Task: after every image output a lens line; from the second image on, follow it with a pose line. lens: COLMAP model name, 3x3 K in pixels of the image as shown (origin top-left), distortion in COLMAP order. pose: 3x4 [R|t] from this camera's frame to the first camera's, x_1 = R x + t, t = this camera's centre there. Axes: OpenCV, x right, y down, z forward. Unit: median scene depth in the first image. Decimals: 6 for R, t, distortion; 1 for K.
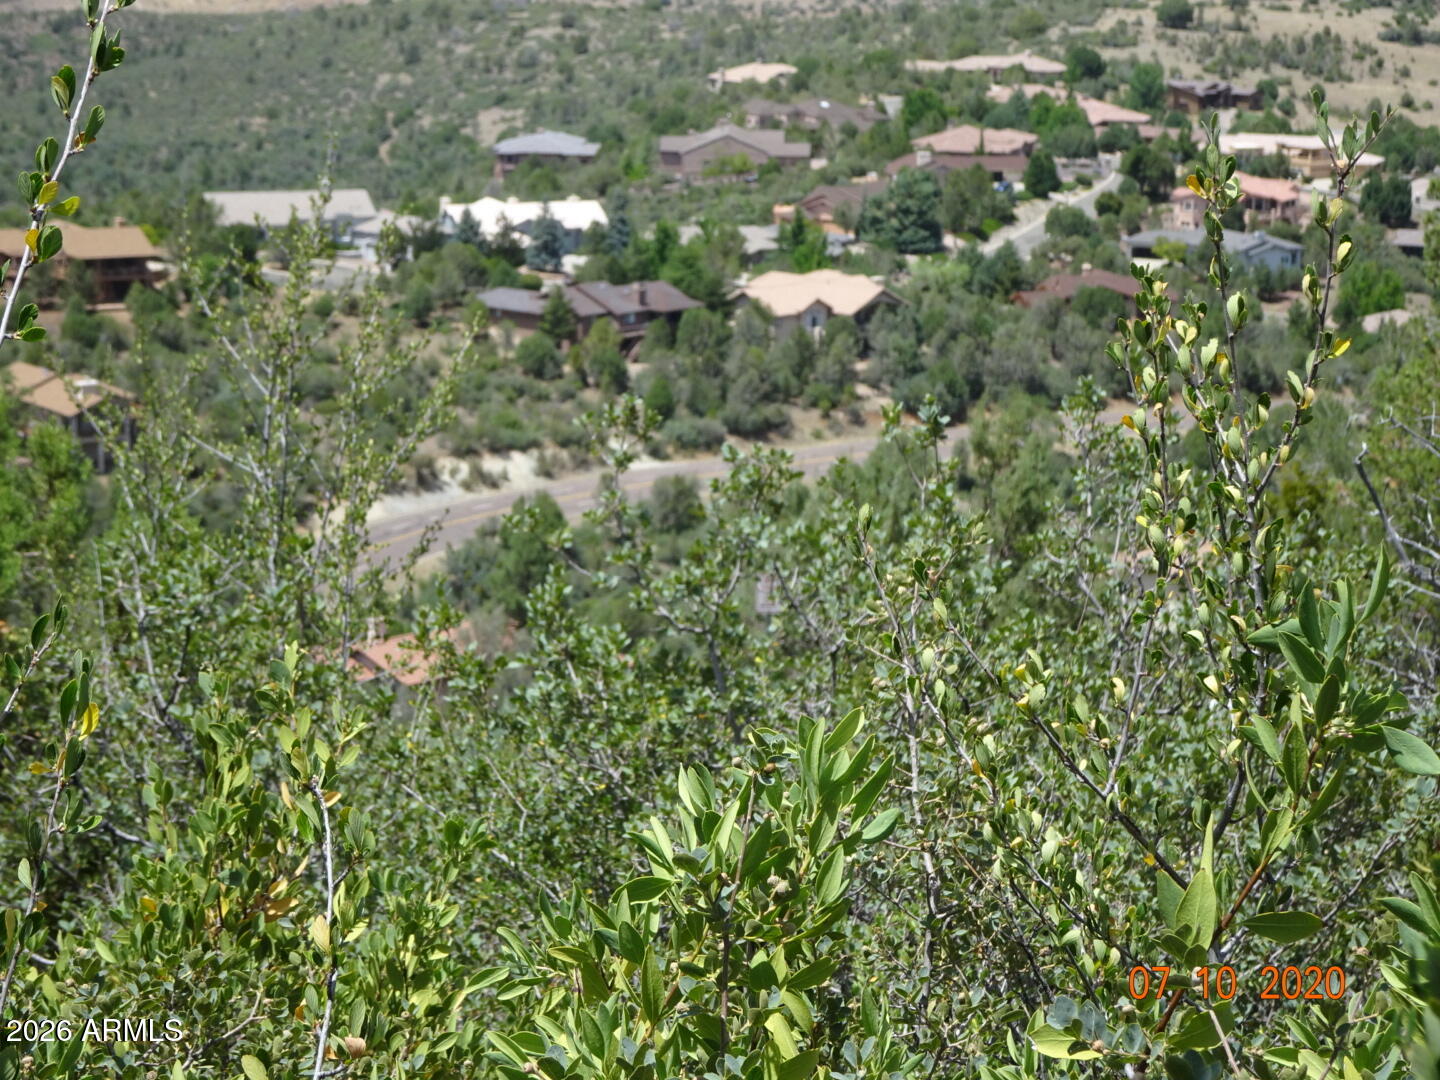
lens RADIAL K [[4128.0, 0, 721.8], [0, 4128.0, 544.3], [0, 0, 1]] dist [0.023727, 0.000000]
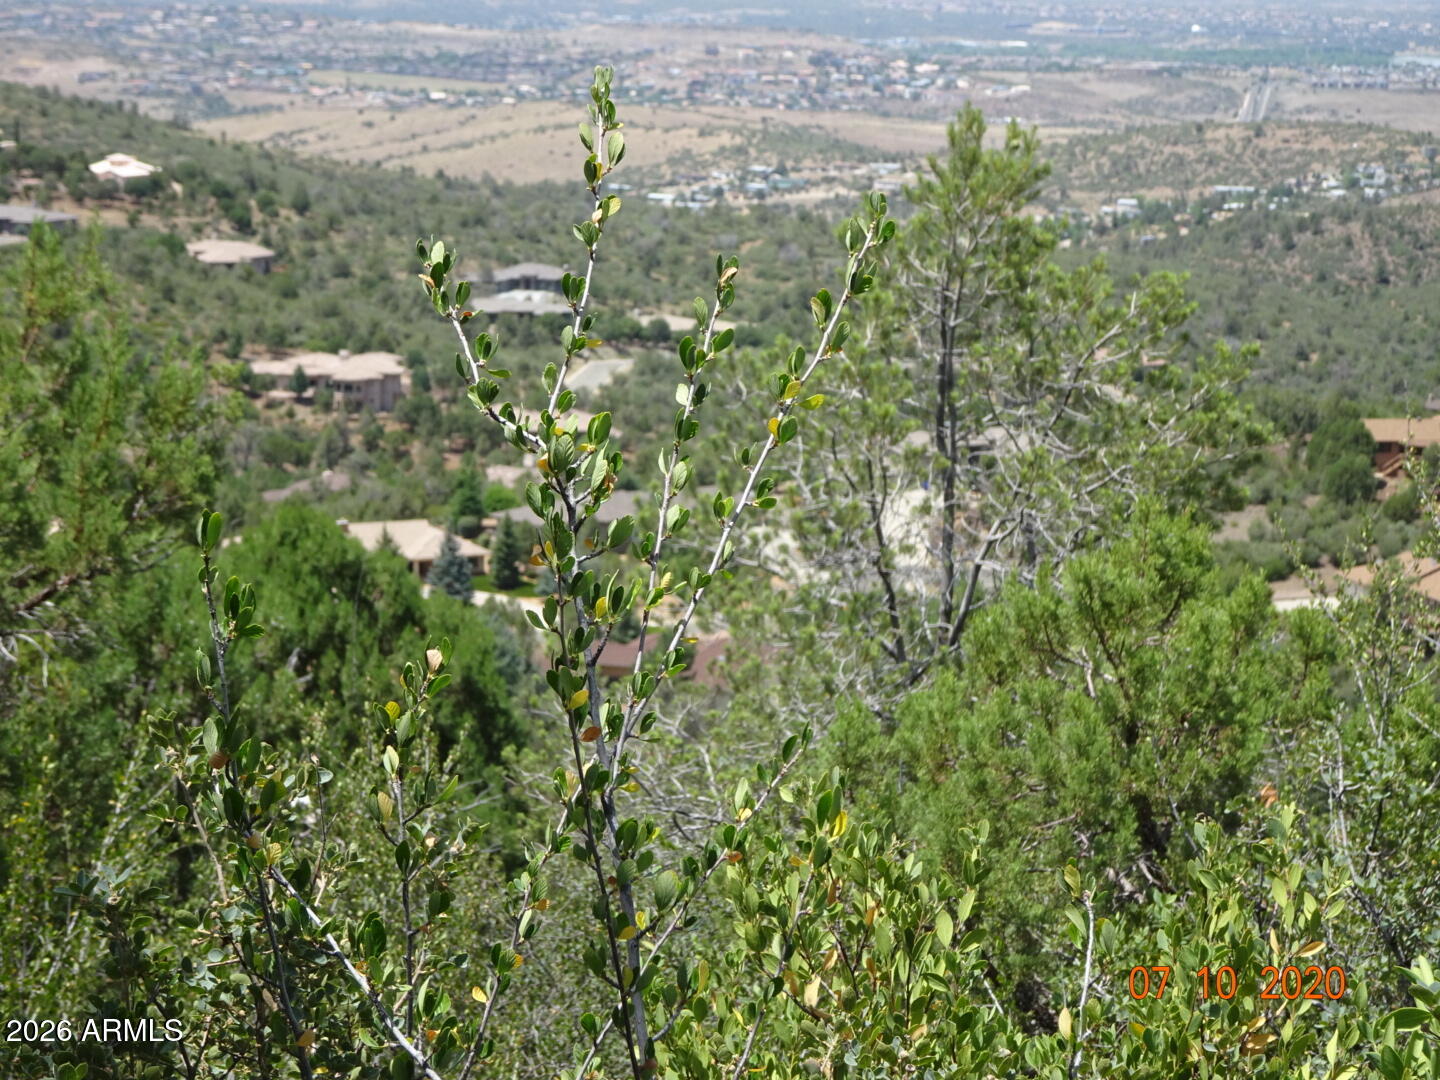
lens RADIAL K [[4128.0, 0, 723.0], [0, 4128.0, 546.9], [0, 0, 1]] dist [0.023727, 0.000000]
pose [[0.943882, 0.044410, -0.327283, 0.113270], [-0.059070, 0.997641, -0.034983, 0.003458], [0.324957, 0.052353, 0.944279, -0.091163]]
